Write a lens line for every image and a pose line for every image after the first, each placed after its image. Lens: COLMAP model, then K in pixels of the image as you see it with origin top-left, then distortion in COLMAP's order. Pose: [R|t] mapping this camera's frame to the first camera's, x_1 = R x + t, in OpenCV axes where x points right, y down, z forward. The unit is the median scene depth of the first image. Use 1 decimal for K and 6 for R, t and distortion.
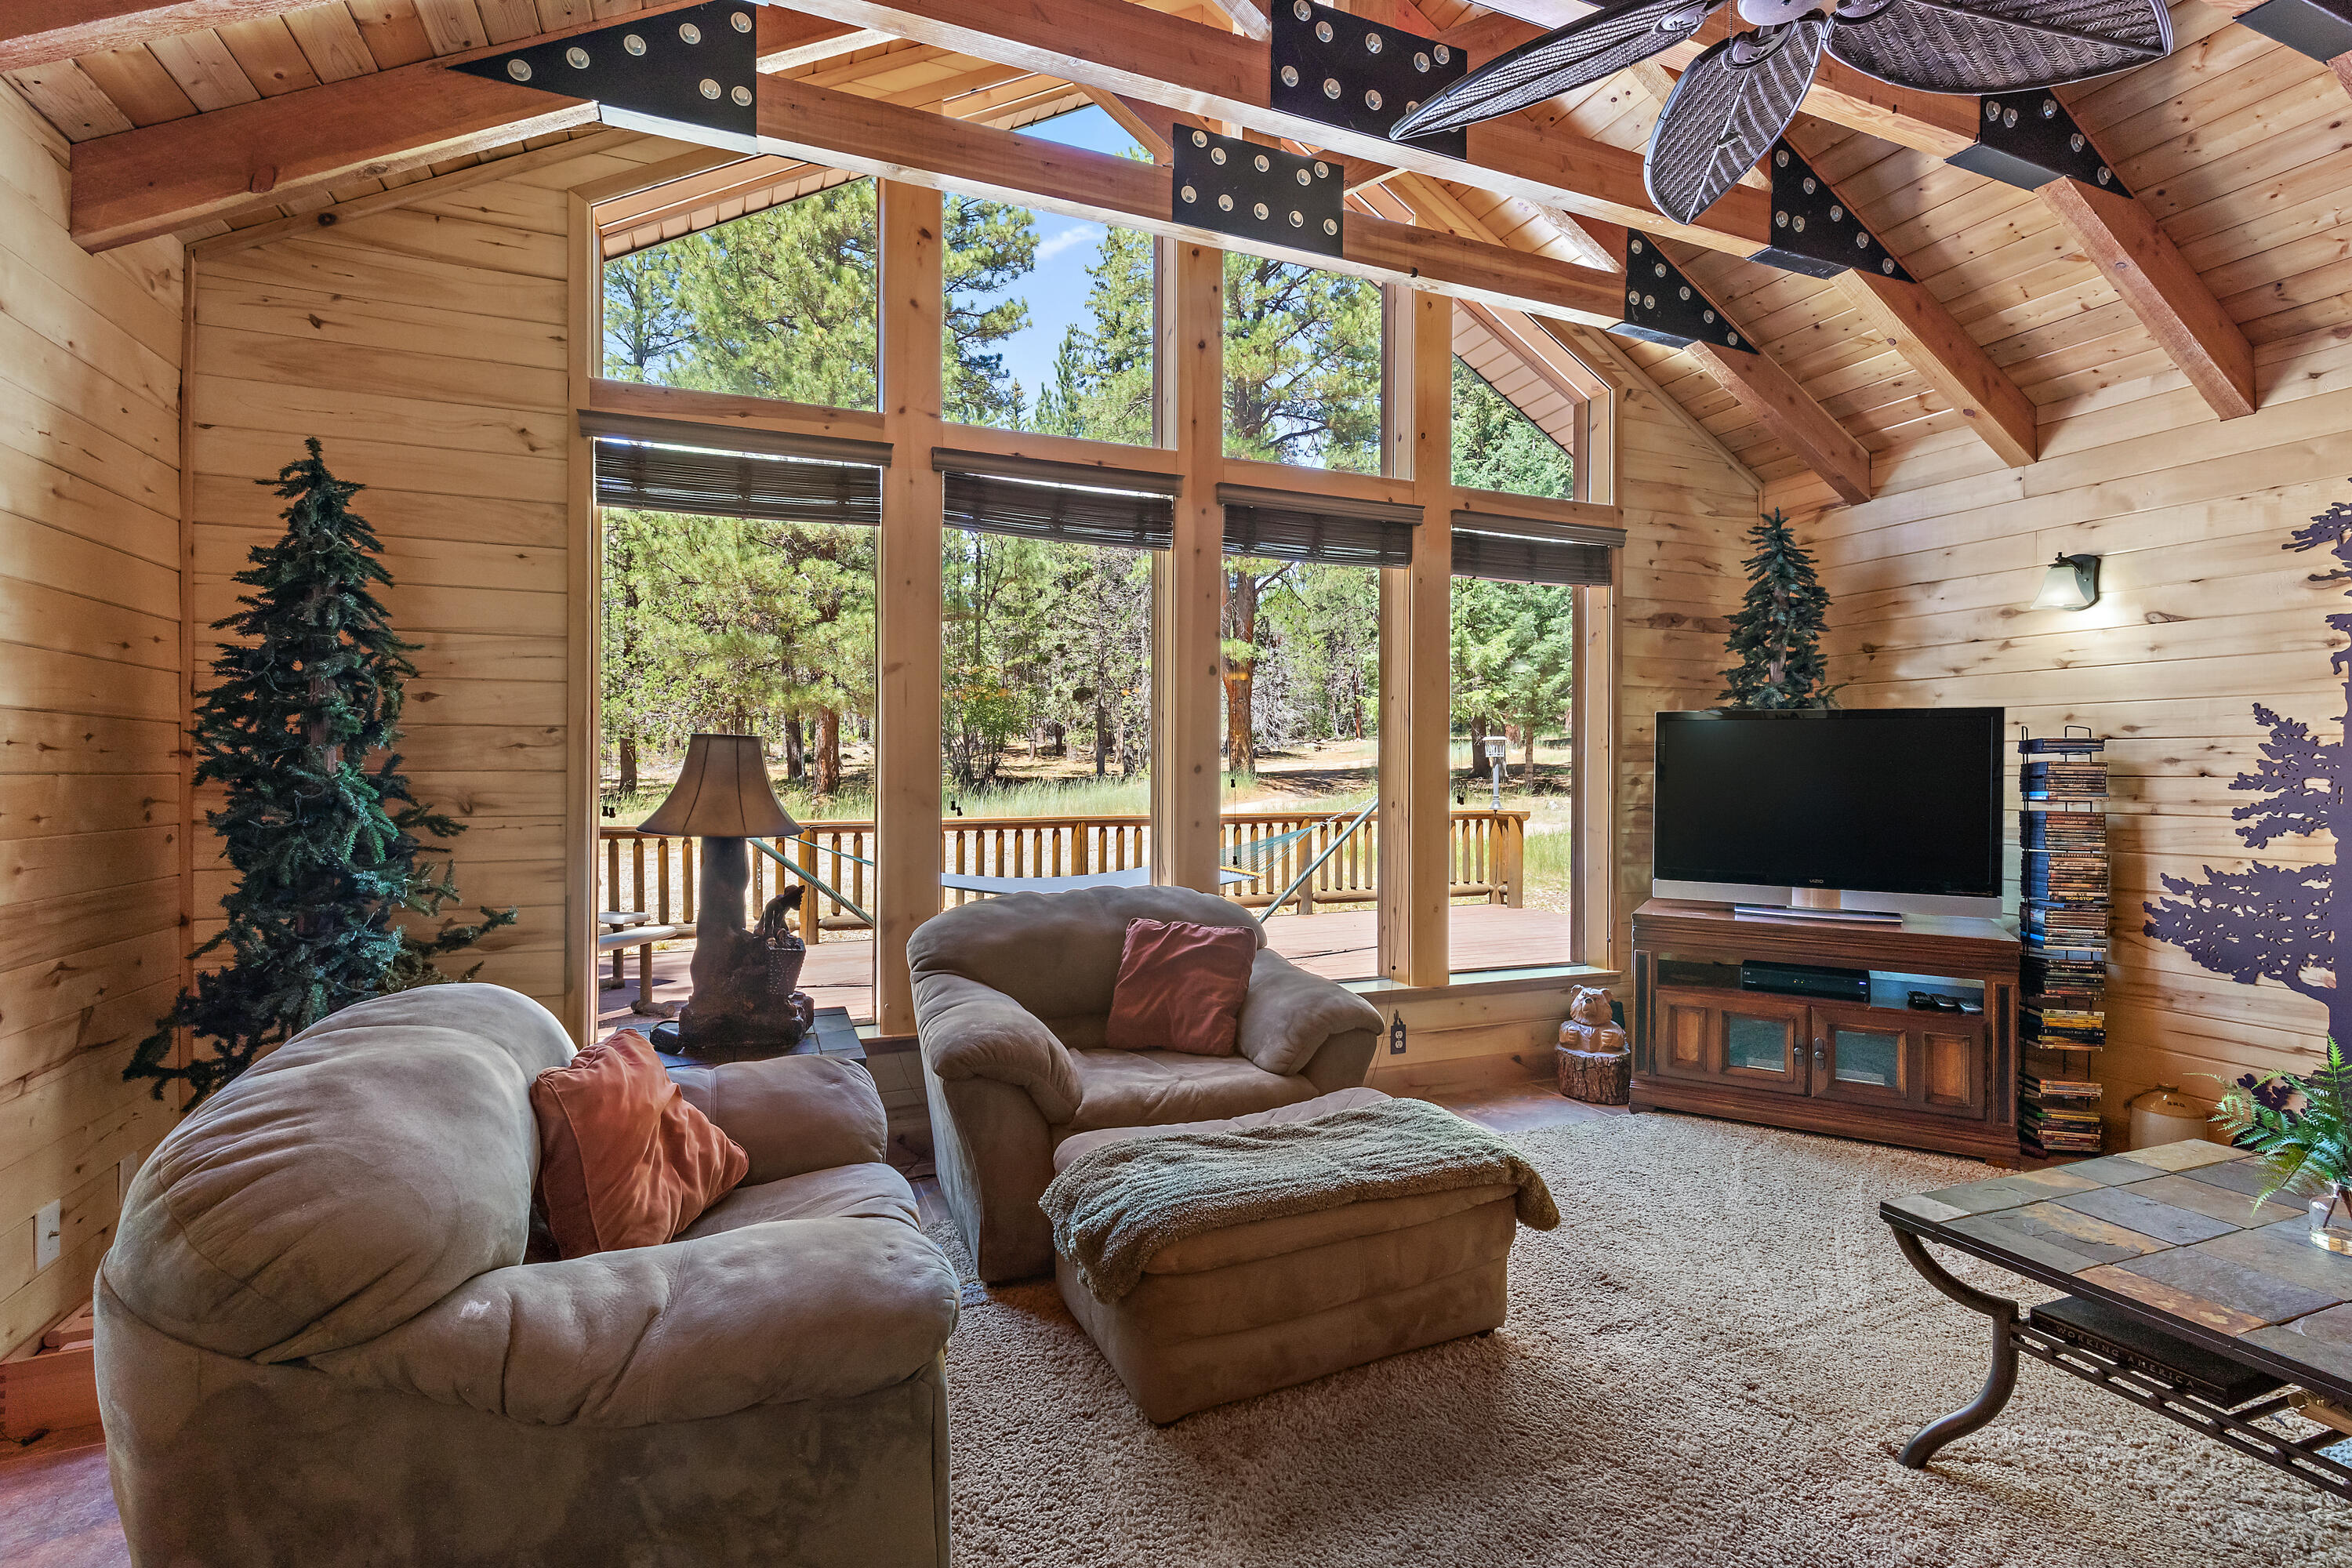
lens RADIAL K [[1060.1, 0, 1170.0], [0, 1060.1, 770.5], [0, 0, 1]] dist [0.003557, 0.000494]
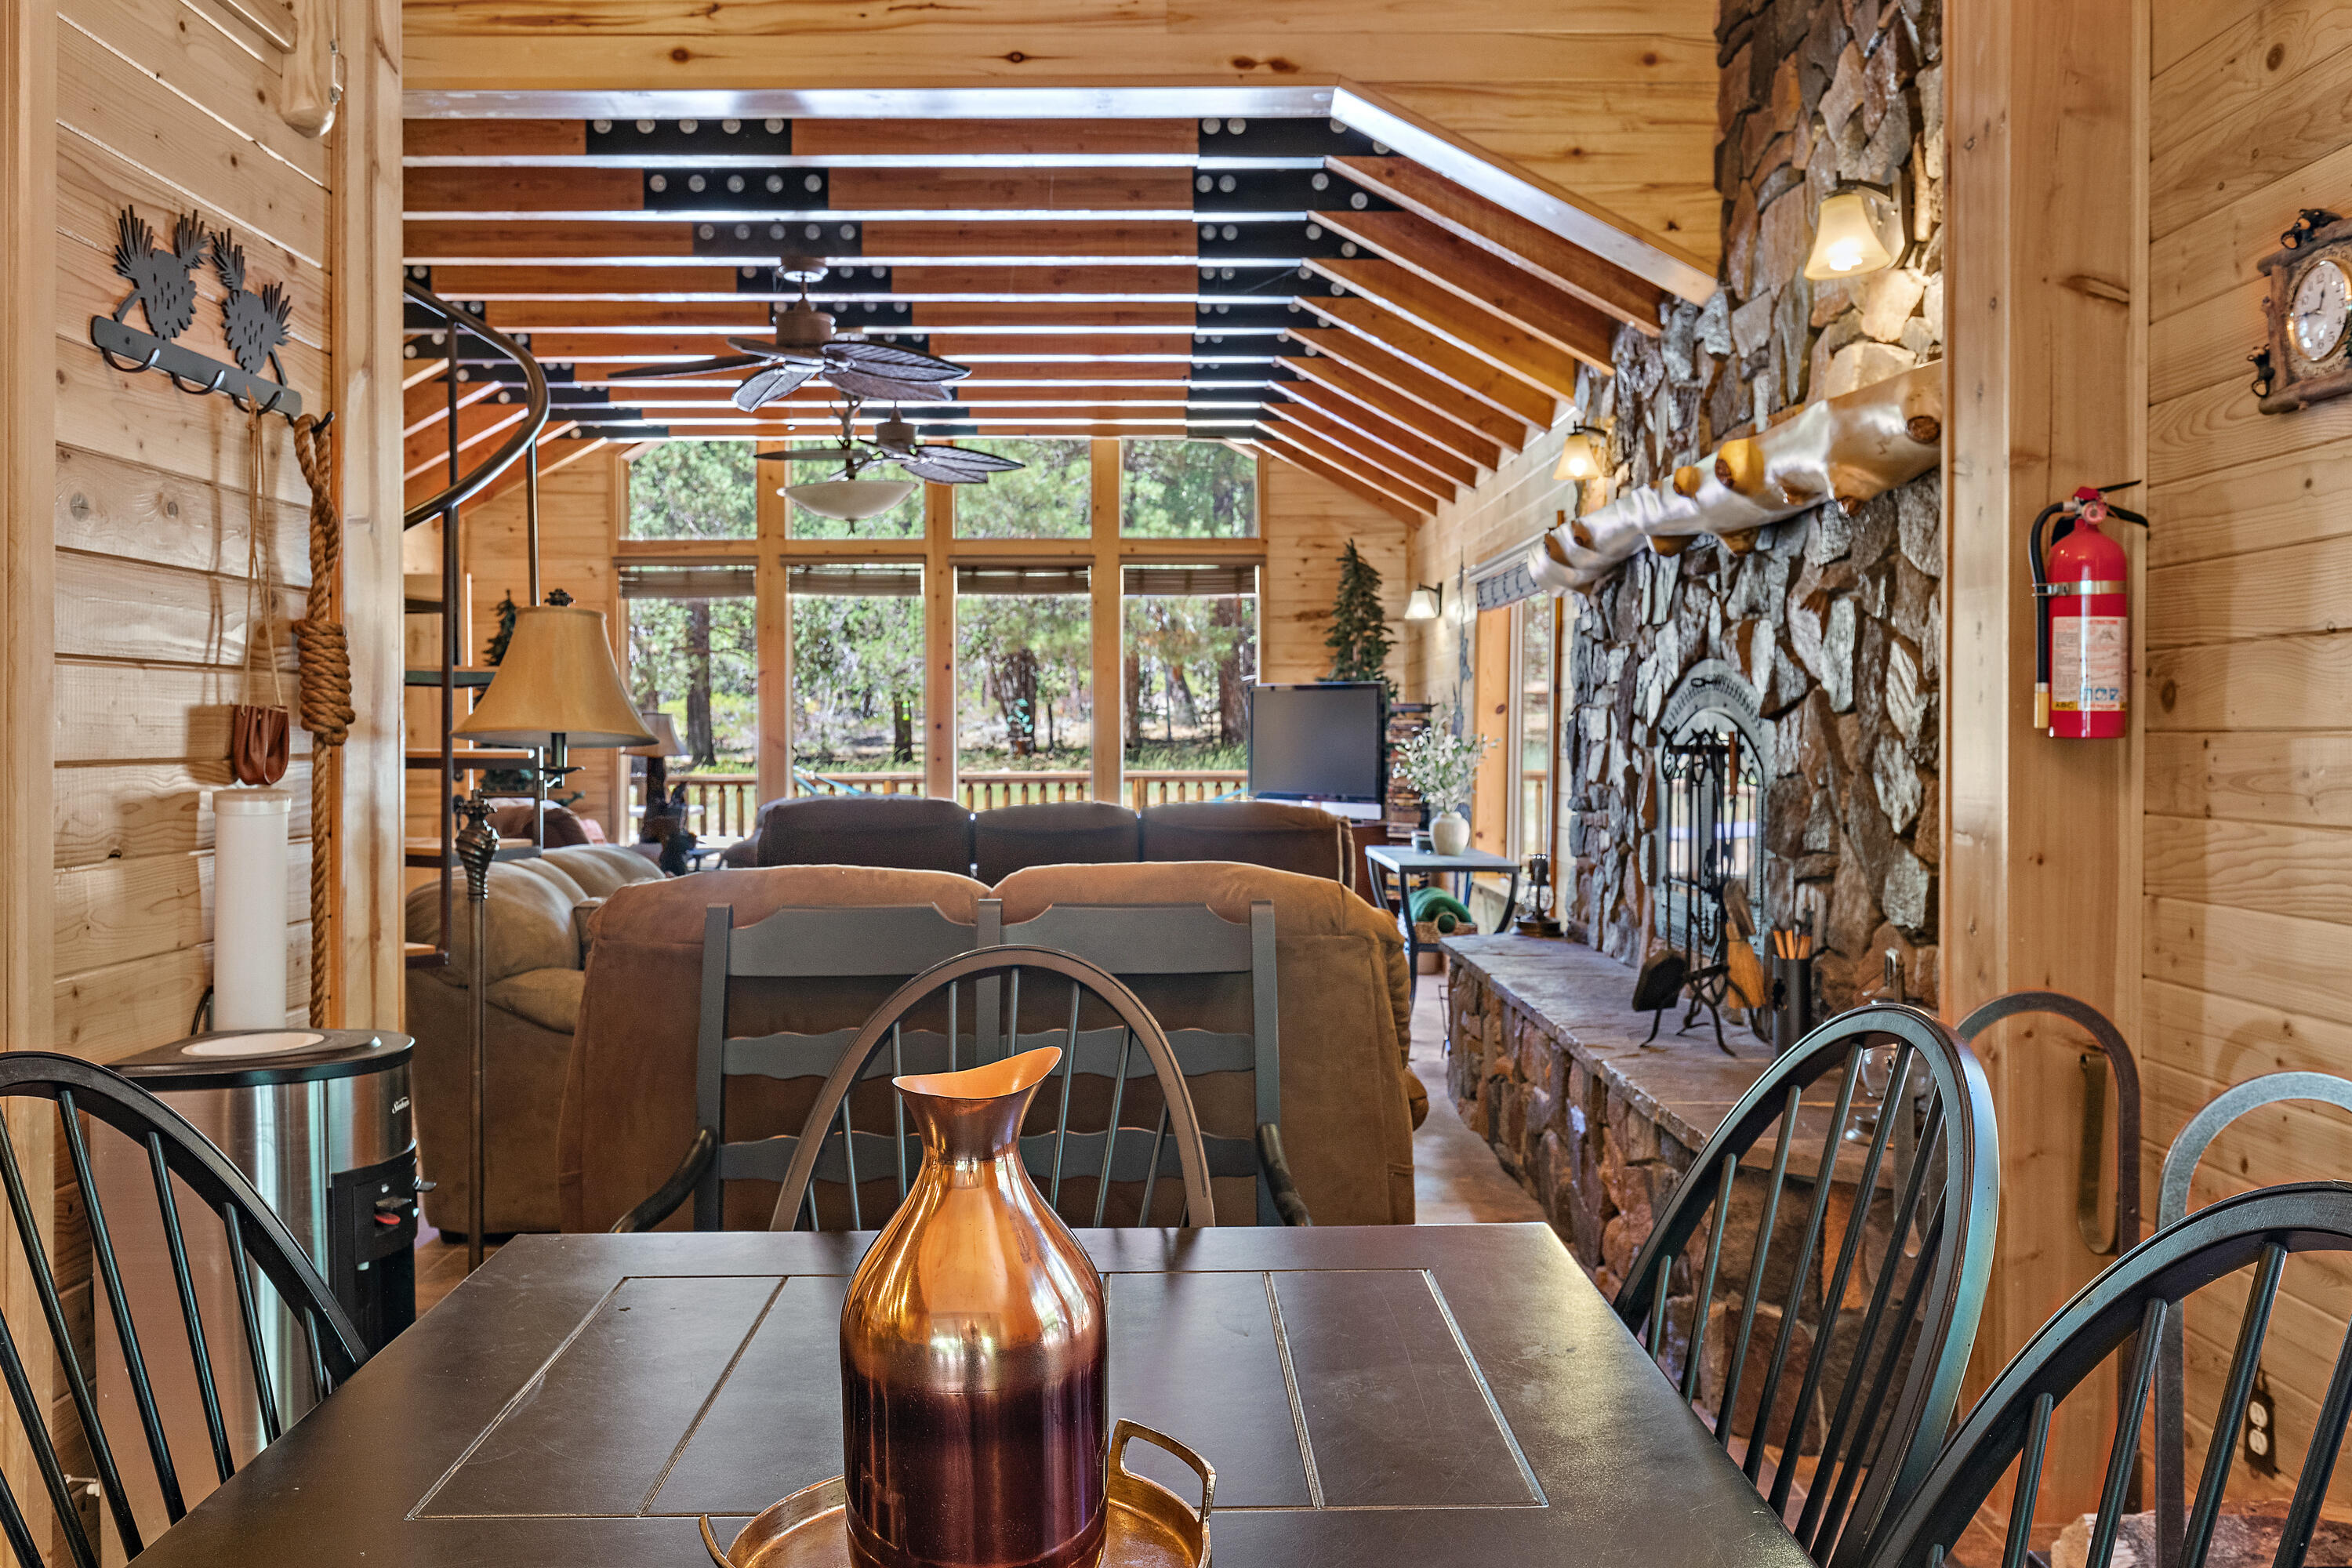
lens RADIAL K [[1866.4, 0, 1182.3], [0, 1866.4, 726.0], [0, 0, 1]] dist [-0.004743, -0.001262]
pose [[0.930579, -0.006596, -0.366032, 1.657198], [0.005887, 0.999978, -0.003052, 0.011084], [0.366044, 0.000685, 0.930597, -1.817972]]
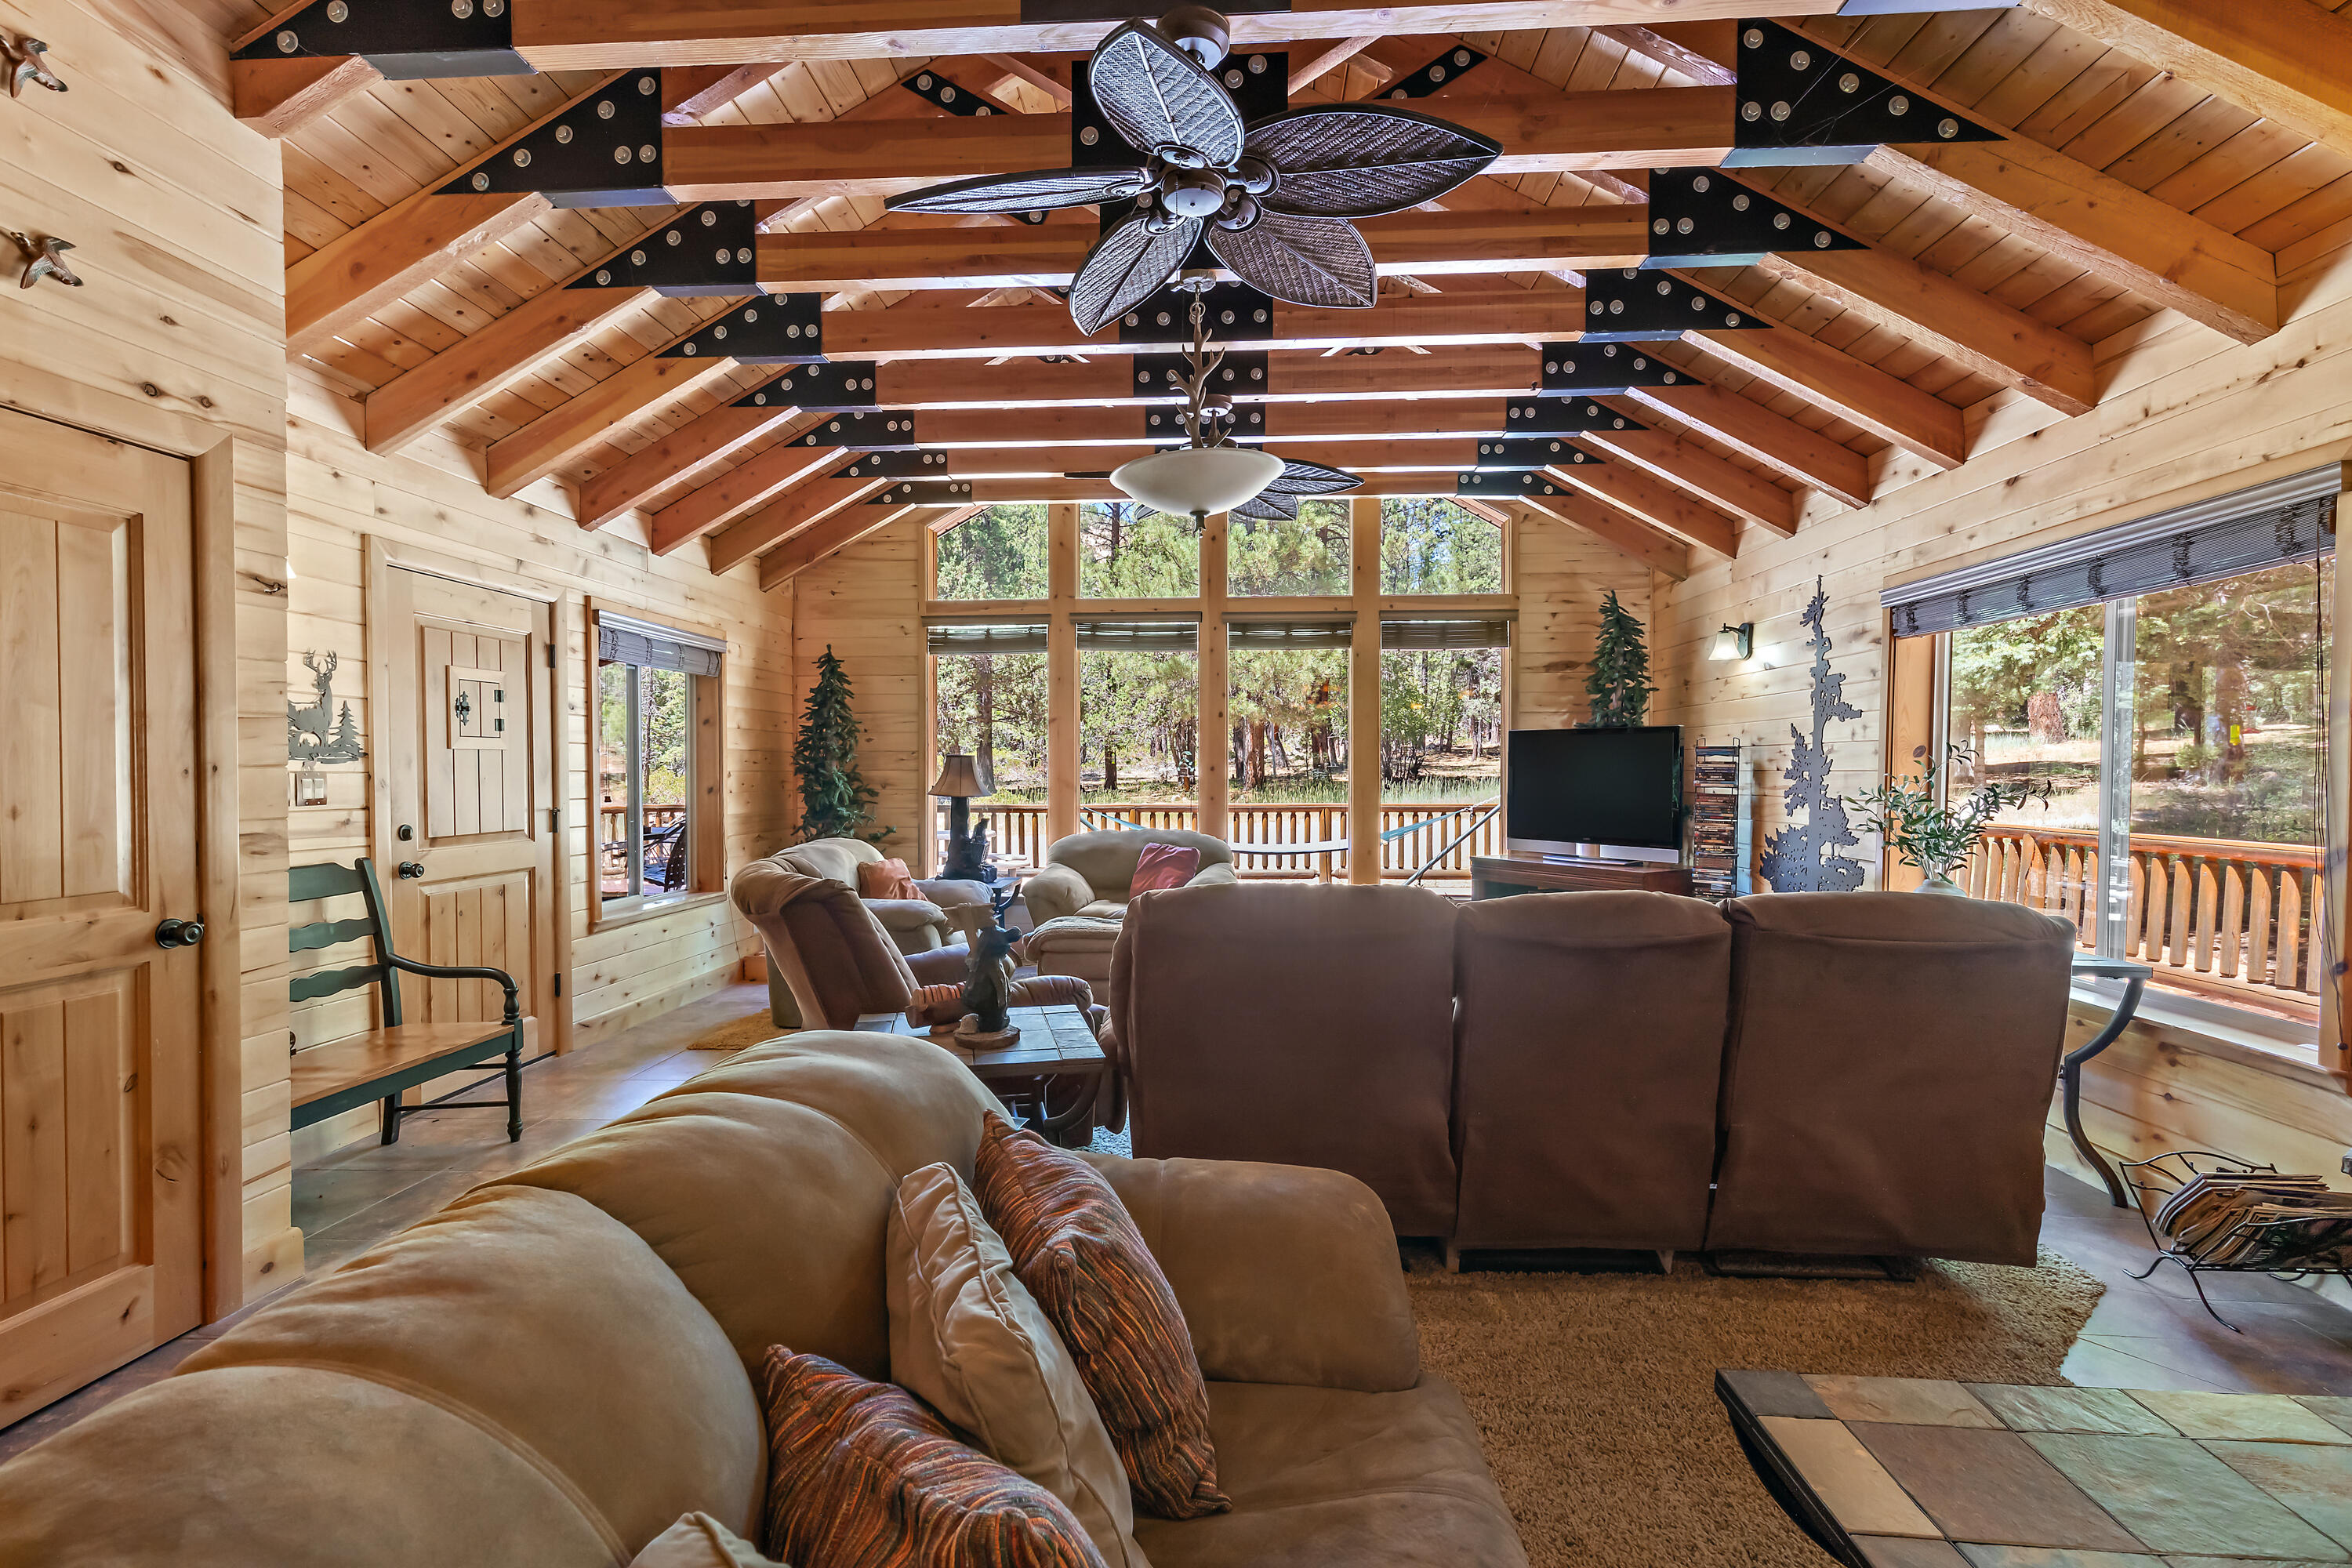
lens RADIAL K [[1060.1, 0, 1170.0], [0, 1060.1, 770.5], [0, 0, 1]] dist [0.003557, 0.000494]
pose [[0.899077, -0.003151, -0.437779, 0.866822], [0.003203, 0.999995, -0.000621, 0.003689], [0.437778, -0.000844, 0.899083, -0.780481]]
